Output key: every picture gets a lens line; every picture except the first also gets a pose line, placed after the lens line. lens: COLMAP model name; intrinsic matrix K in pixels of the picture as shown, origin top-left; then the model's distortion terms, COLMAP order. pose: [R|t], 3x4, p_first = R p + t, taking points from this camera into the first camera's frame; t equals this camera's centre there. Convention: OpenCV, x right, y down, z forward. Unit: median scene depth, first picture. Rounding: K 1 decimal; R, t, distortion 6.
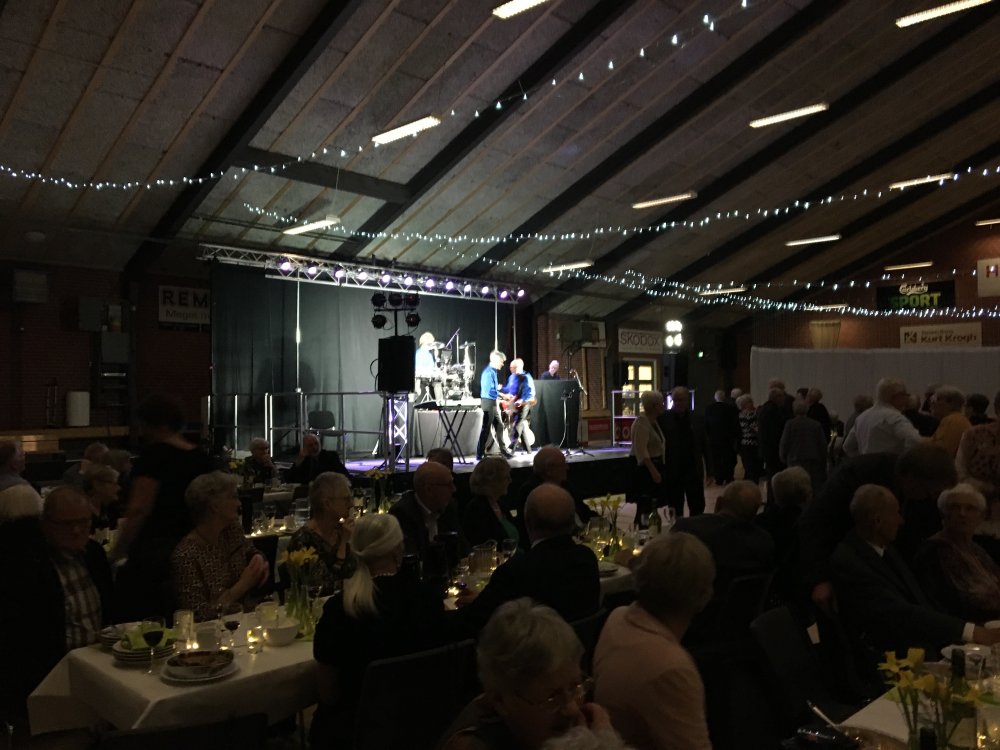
lens RADIAL K [[840.9, 0, 500.0], [0, 840.9, 375.0], [0, 0, 1]] dist [0.092108, -0.139315]
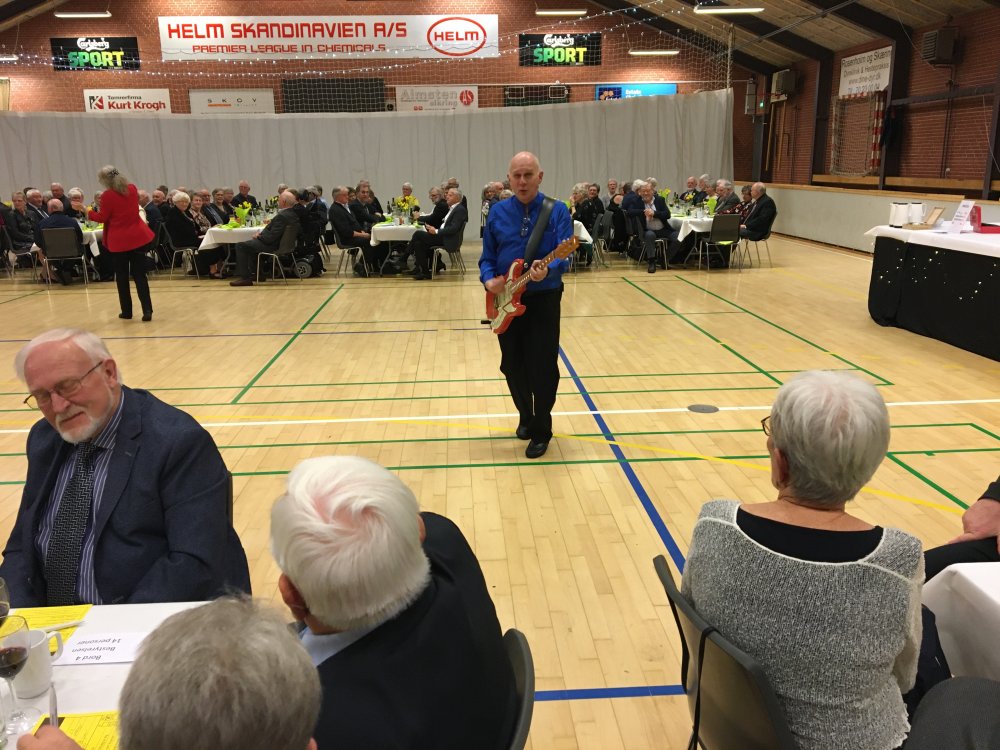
lens RADIAL K [[841.0, 0, 500.0], [0, 841.0, 375.0], [0, 0, 1]] dist [0.075030, -0.101525]
pose [[0.673101, -0.183515, 0.716419, 0.125532], [-0.006088, 0.967315, 0.253503, 0.003976], [-0.739525, -0.174995, 0.649984, 0.110438]]
